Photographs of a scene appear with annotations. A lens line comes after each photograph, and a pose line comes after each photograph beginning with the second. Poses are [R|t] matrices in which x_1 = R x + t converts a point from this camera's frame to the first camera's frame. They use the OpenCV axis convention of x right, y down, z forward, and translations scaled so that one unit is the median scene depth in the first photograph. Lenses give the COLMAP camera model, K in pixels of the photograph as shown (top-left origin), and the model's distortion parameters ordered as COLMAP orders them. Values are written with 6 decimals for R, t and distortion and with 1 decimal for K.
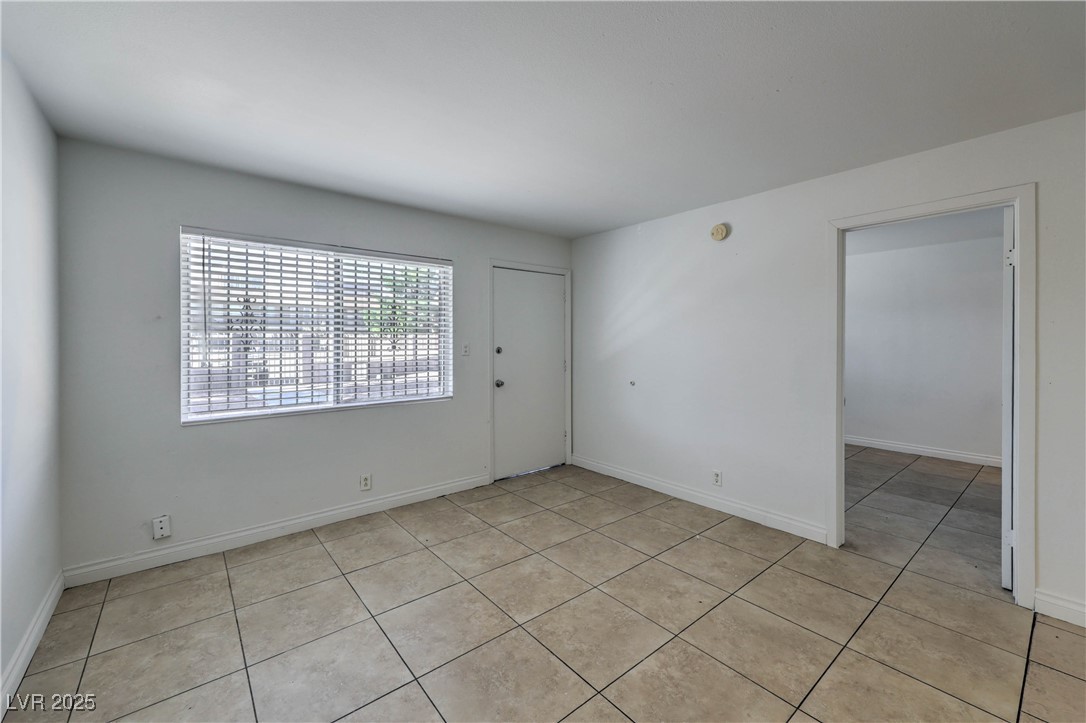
lens RADIAL K [[439.7, 0, 547.4], [0, 439.7, 364.9], [0, 0, 1]] dist [0.003249, 0.000077]
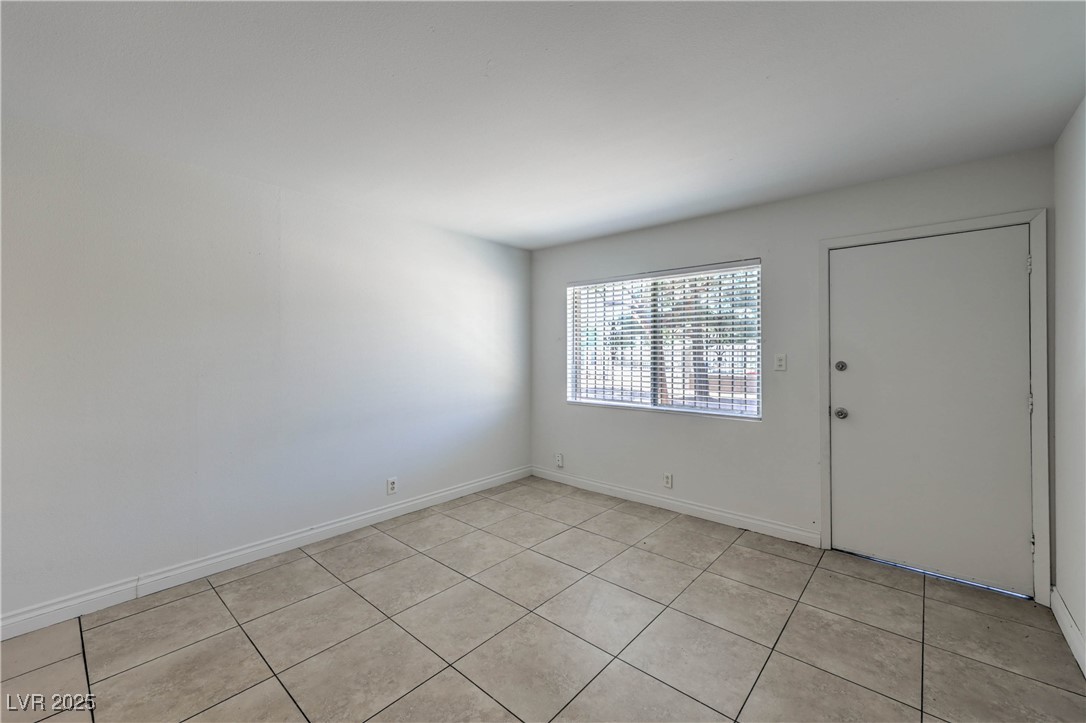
lens RADIAL K [[439.7, 0, 547.4], [0, 439.7, 364.9], [0, 0, 1]] dist [0.003249, 0.000077]
pose [[0.155740, 0.031171, -0.987306, 0.634304], [-0.053822, 0.998285, 0.023028, -0.031798], [0.986331, 0.049552, 0.157150, 0.524753]]
